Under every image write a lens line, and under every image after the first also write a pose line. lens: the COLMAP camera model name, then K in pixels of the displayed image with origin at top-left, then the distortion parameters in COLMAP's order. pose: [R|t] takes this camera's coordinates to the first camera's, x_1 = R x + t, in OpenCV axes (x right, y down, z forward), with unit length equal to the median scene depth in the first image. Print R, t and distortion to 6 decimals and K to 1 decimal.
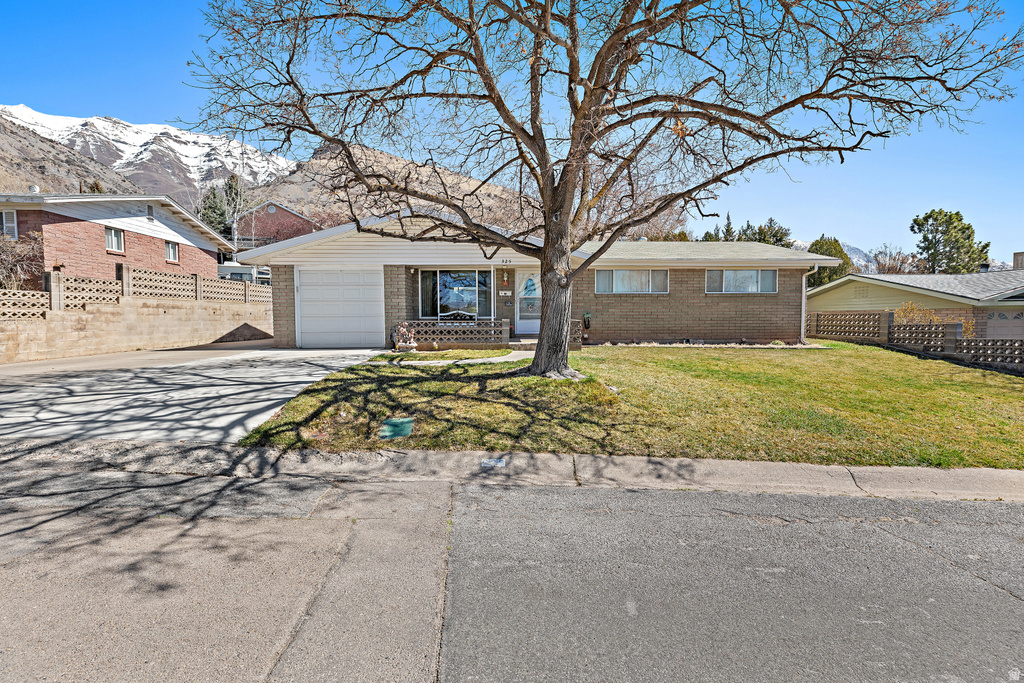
lens RADIAL K [[474.6, 0, 520.2], [0, 474.6, 337.6], [0, 0, 1]] dist [0.006053, 0.000530]
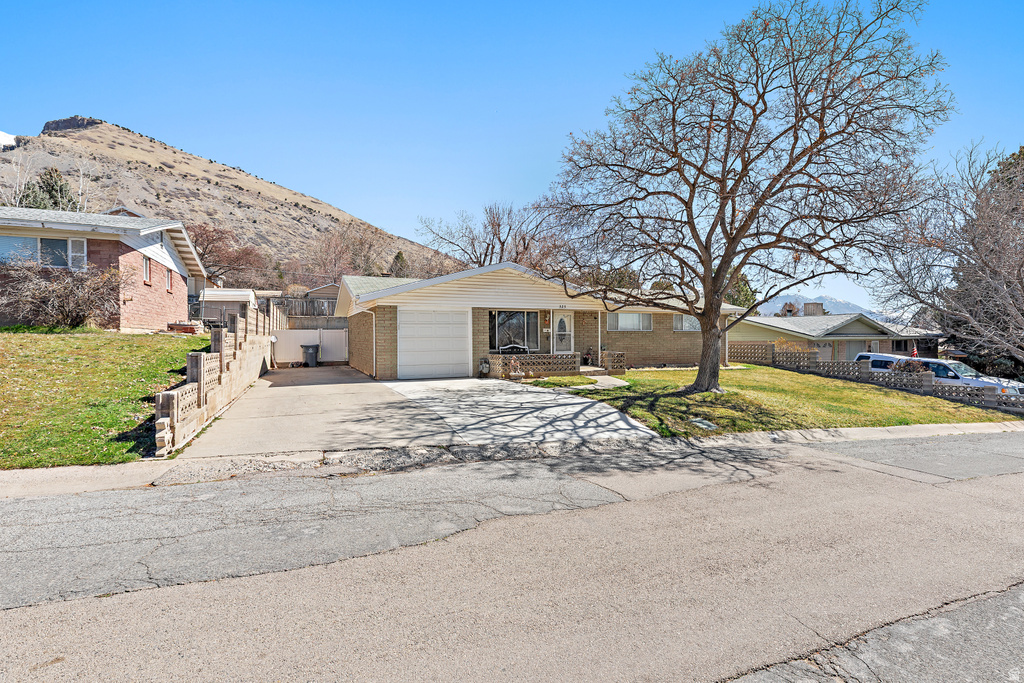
lens RADIAL K [[488.9, 0, 507.5], [0, 488.9, 340.8], [0, 0, 1]] dist [0.003001, 0.000587]
pose [[0.925890, -0.003309, 0.377779, -0.665766], [0.017113, 0.999303, -0.033189, -0.026801], [-0.377405, 0.037195, 0.925301, -0.162351]]
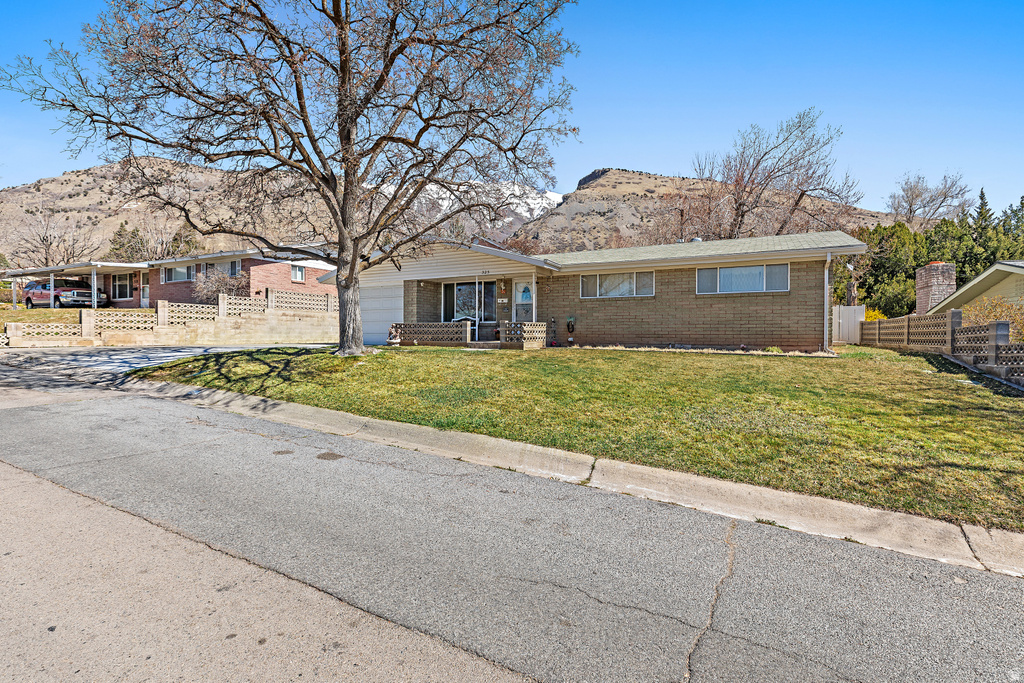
lens RADIAL K [[490.2, 0, 533.5], [0, 490.2, 341.2], [0, 0, 1]] dist [0.001501, 0.000086]
pose [[0.865193, 0.011729, -0.501302, 0.672601], [-0.030095, 0.999139, -0.028564, 0.037311], [0.500535, 0.039800, 0.864801, 0.041009]]
